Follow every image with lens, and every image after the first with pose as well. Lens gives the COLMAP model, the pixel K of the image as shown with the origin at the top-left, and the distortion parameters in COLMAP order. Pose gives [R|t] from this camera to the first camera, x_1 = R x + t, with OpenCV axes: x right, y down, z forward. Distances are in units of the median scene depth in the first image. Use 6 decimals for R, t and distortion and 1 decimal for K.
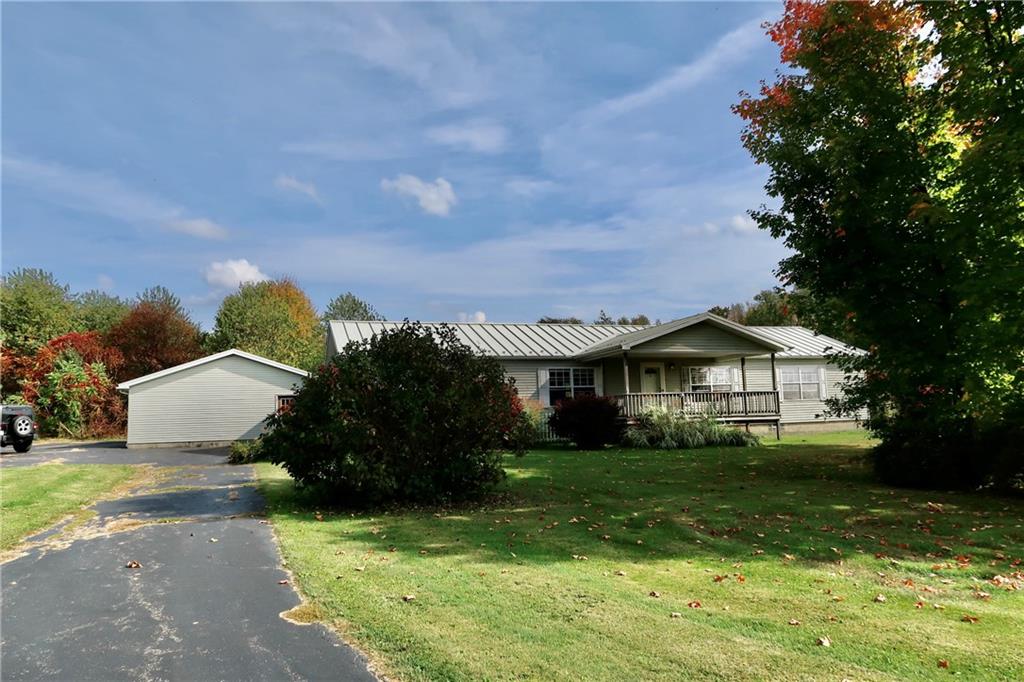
lens RADIAL K [[702.4, 0, 507.7], [0, 702.4, 335.5], [0, 0, 1]] dist [-0.025640, 0.008770]
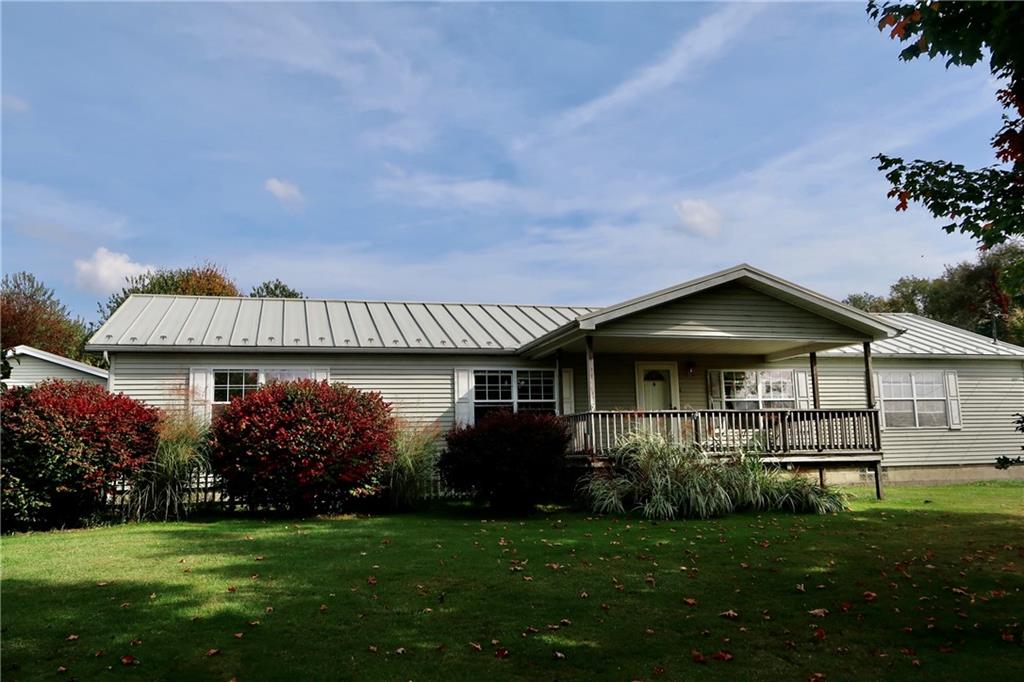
lens RADIAL K [[806.2, 0, 515.4], [0, 806.2, 340.4], [0, 0, 1]] dist [0.018335, 0.000902]
pose [[0.998991, 0.000130, -0.044901, 0.125654], [-0.000975, 0.999823, -0.018806, 0.036045], [0.044891, 0.018831, 0.998814, 0.337206]]
